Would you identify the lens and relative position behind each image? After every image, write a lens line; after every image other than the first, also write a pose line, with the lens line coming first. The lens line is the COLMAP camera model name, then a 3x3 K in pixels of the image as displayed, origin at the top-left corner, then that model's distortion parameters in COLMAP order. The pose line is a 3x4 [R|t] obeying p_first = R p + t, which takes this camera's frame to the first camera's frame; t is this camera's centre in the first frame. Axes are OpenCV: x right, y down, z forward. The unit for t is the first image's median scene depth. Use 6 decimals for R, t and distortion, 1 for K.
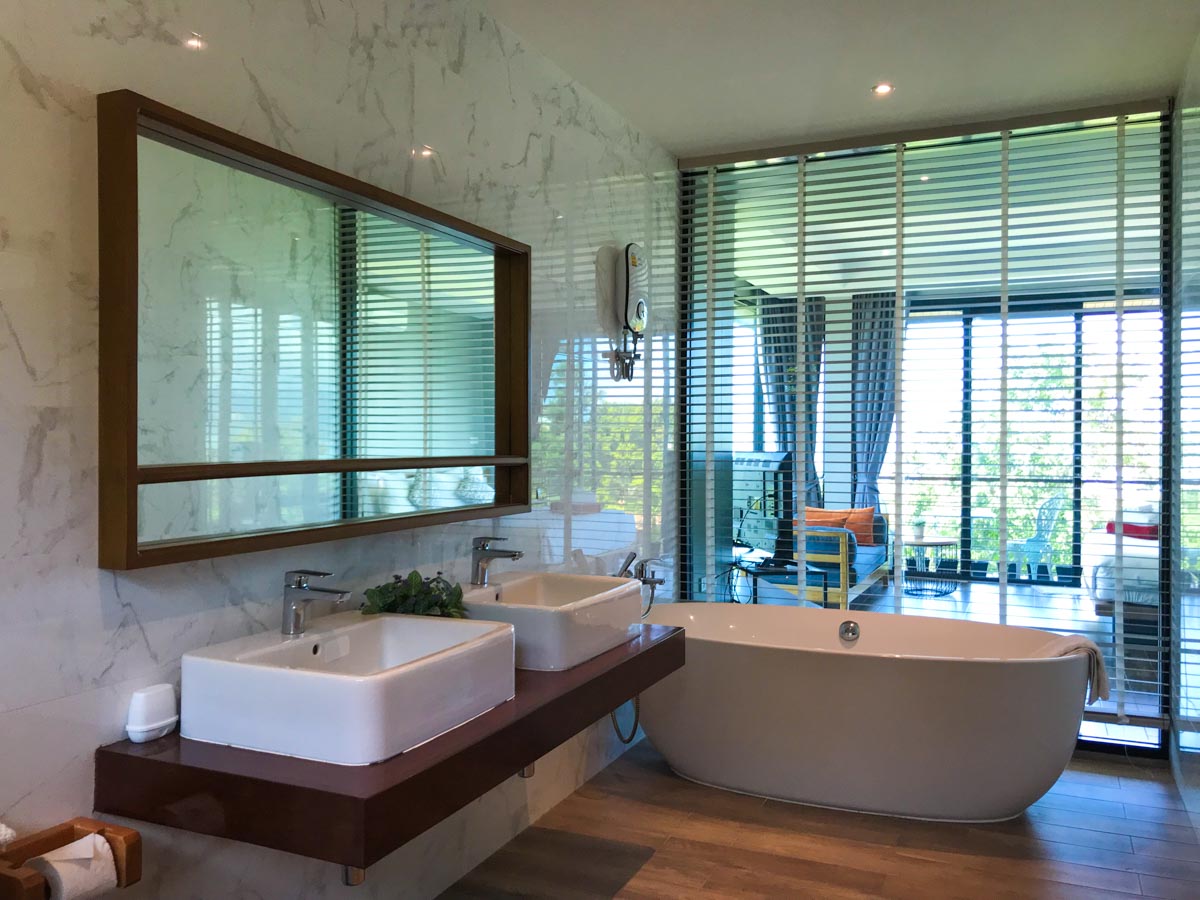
lens RADIAL K [[985.0, 0, 602.7], [0, 985.0, 440.3], [0, 0, 1]] dist [0.038865, -0.036527]
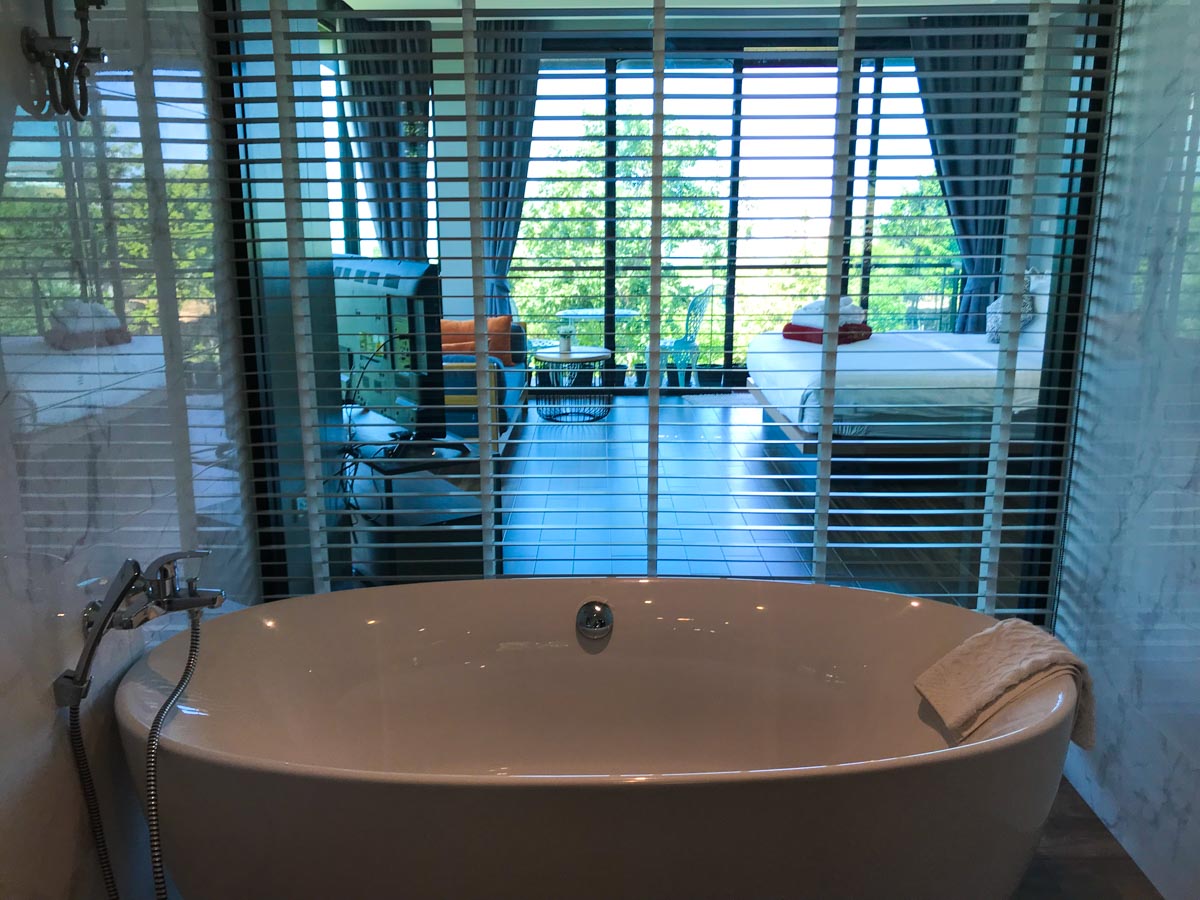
lens RADIAL K [[985.0, 0, 589.2], [0, 985.0, 439.7], [0, 0, 1]] dist [0.038865, -0.036527]
pose [[0.919463, -0.098993, 0.380509, 0.036765], [0.014208, 0.975519, 0.219457, -0.014091], [-0.392919, -0.196376, 0.898360, 0.386489]]
